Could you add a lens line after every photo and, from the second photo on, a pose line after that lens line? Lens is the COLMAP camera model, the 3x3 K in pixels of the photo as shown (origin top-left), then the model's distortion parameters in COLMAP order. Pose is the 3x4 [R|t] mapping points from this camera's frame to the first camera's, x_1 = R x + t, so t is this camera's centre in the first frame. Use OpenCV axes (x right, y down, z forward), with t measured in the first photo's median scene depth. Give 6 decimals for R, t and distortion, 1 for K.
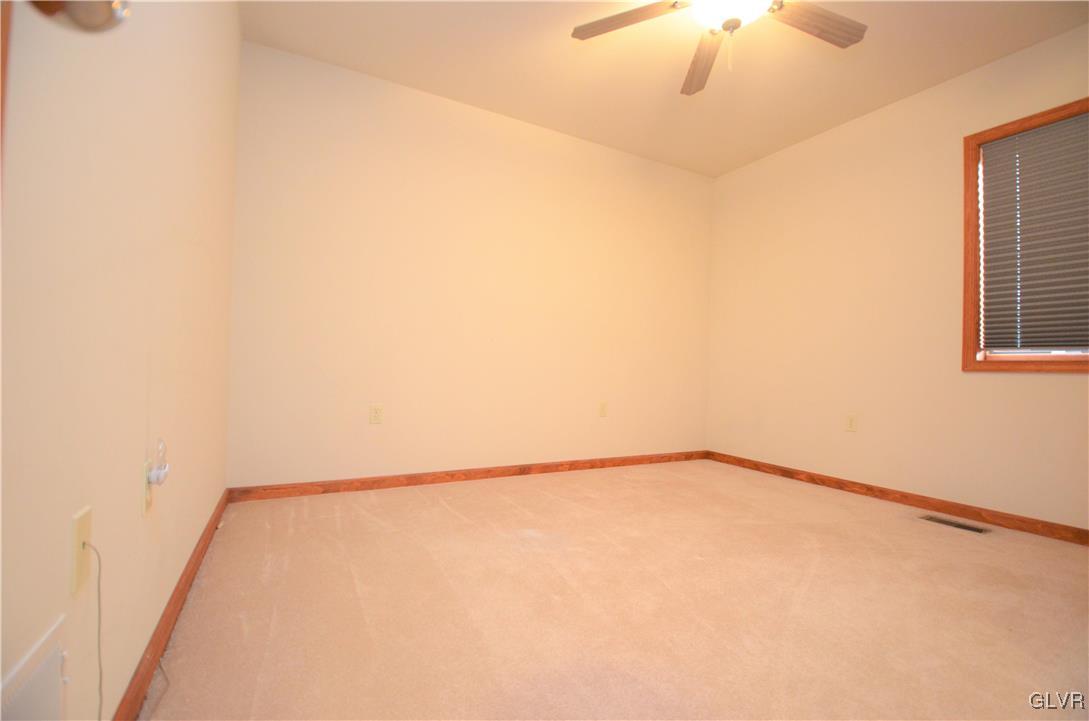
lens RADIAL K [[474.6, 0, 548.9], [0, 474.6, 369.5], [0, 0, 1]] dist [0.023658, -0.034080]
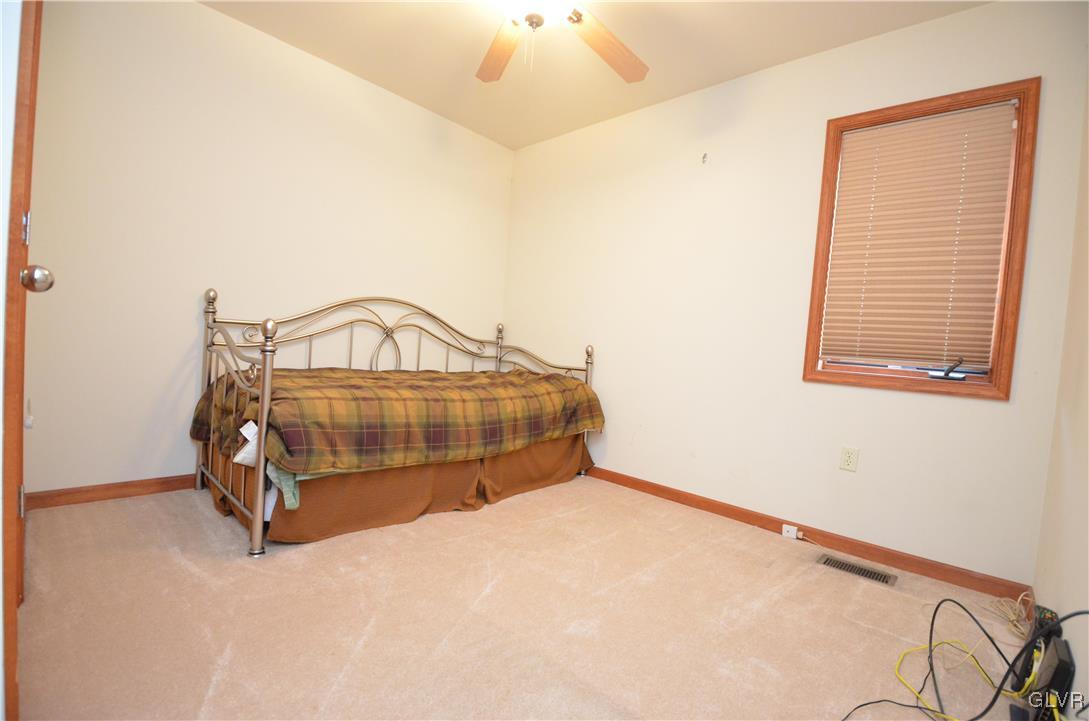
lens RADIAL K [[474.6, 0, 548.9], [0, 474.6, 369.5], [0, 0, 1]] dist [0.023658, -0.034080]
pose [[0.876983, 0.080026, 0.473811, 0.014137], [-0.078030, 0.996664, -0.023908, 0.042261], [-0.474144, -0.016004, 0.880302, 0.427994]]
